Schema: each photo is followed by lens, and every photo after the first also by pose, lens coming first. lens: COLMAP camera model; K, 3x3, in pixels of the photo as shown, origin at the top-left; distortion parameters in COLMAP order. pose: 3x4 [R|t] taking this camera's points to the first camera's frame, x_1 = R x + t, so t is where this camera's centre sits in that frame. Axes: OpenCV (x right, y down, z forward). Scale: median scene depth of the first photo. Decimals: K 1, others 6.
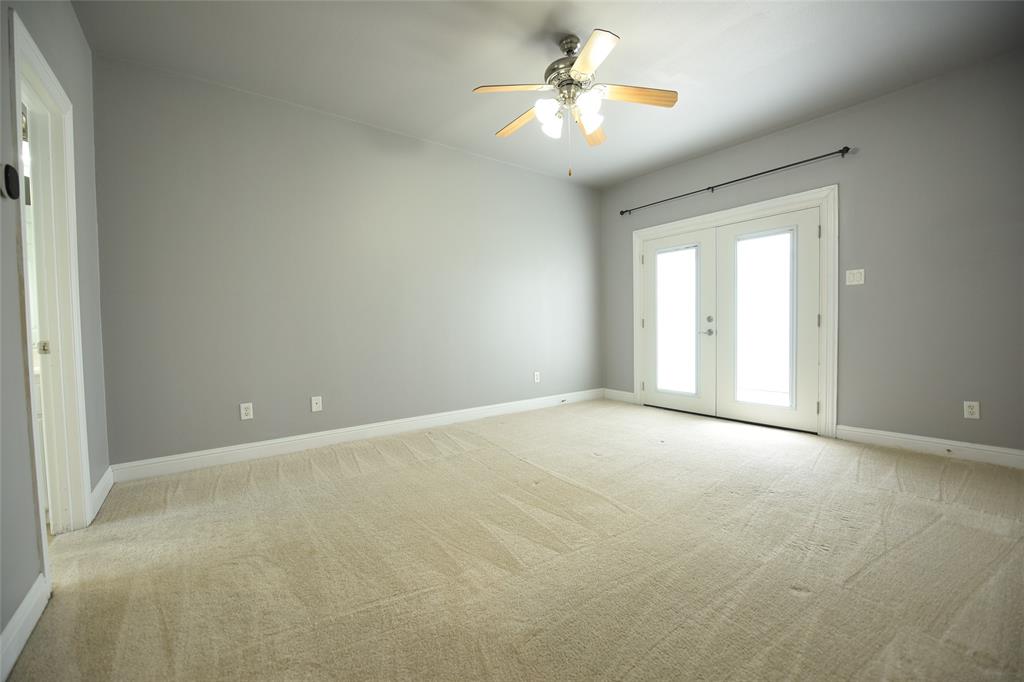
lens RADIAL K [[408.2, 0, 502.0], [0, 408.2, 340.6], [0, 0, 1]] dist [-0.018754, -0.001116]
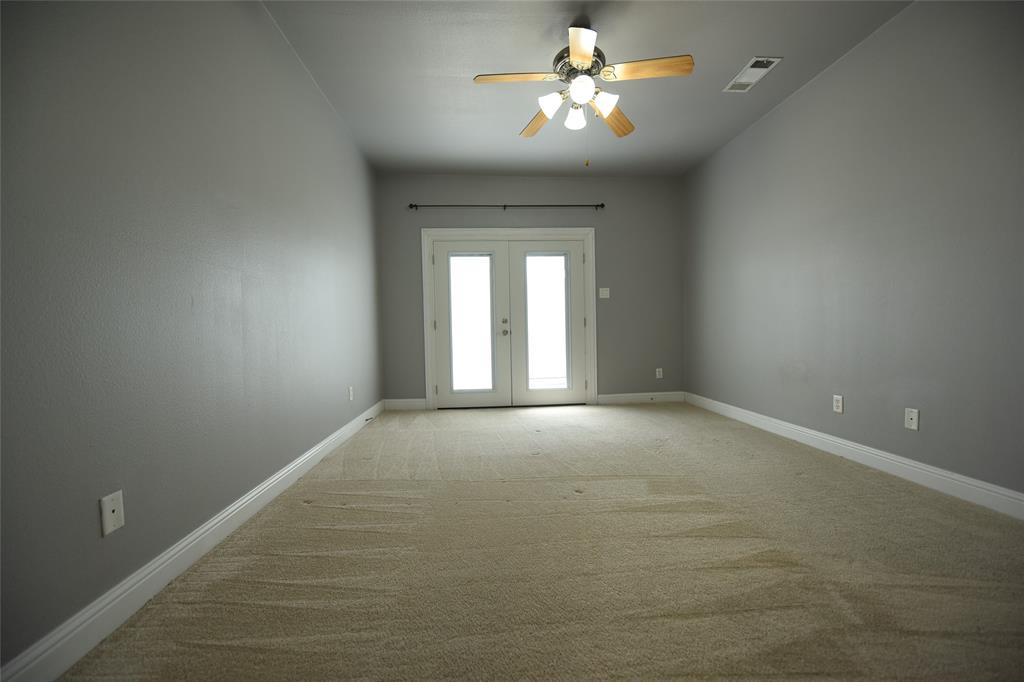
lens RADIAL K [[408.2, 0, 515.9], [0, 408.2, 341.0], [0, 0, 1]] dist [-0.018754, -0.001116]
pose [[0.534250, -0.016972, 0.845156, -0.438229], [0.042424, 0.999077, -0.006755, 0.011932], [-0.844261, 0.039463, 0.534477, 0.370945]]
